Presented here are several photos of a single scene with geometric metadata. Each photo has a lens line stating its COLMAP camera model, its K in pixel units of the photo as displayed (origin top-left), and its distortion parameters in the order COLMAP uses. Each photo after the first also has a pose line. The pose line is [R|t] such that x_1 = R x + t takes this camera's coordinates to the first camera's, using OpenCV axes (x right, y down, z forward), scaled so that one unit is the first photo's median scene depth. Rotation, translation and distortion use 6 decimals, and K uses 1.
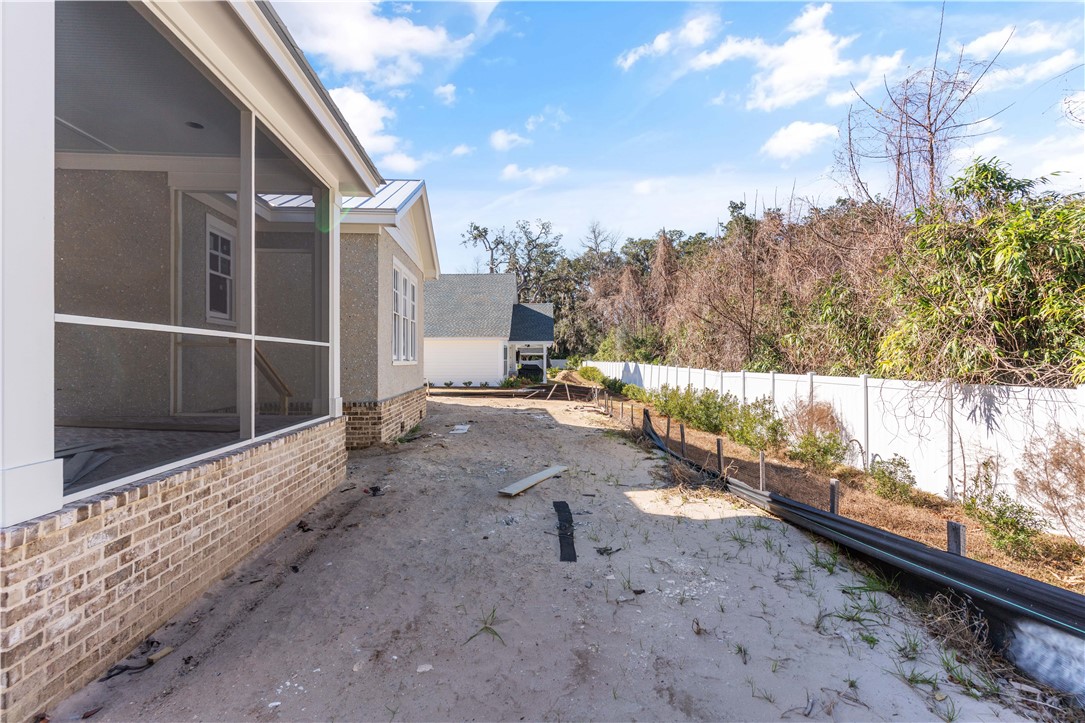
lens RADIAL K [[519.2, 0, 540.5], [0, 519.2, 358.1], [0, 0, 1]] dist [-0.002843, -0.000173]
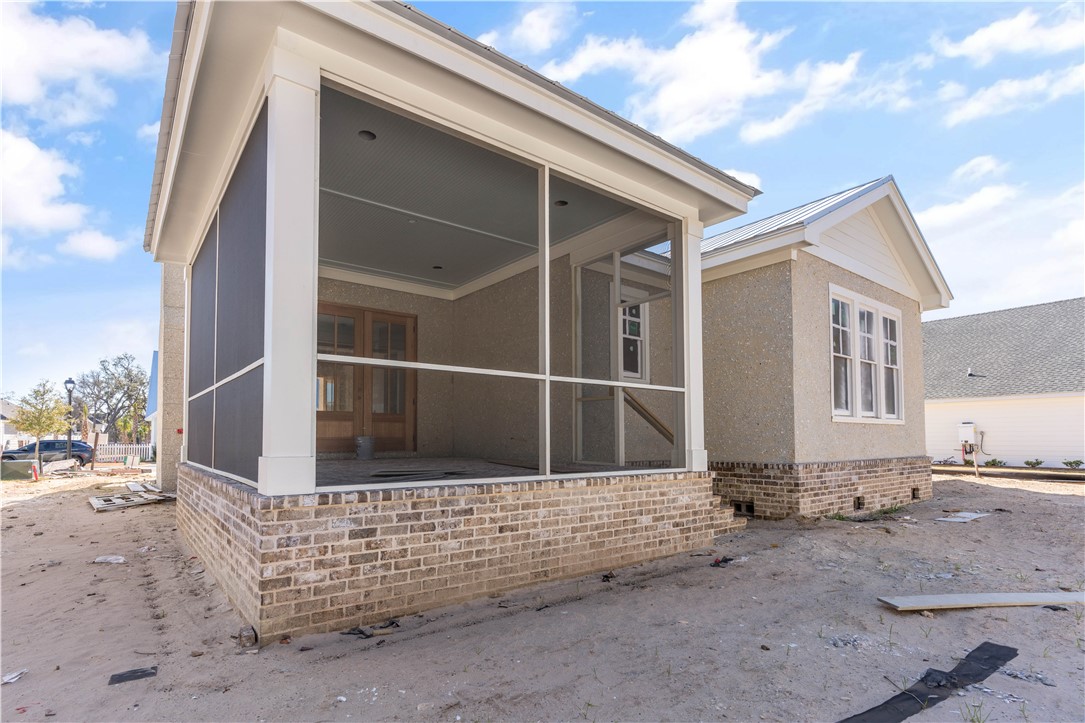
lens RADIAL K [[535.0, 0, 539.2], [0, 535.0, 417.7], [0, 0, 1]] dist [0.000066, 0.000063]
pose [[0.541897, -0.038653, -0.839555, 0.479834], [0.006255, 0.999100, -0.041961, 0.121281], [0.840421, 0.017487, 0.541651, 0.578106]]
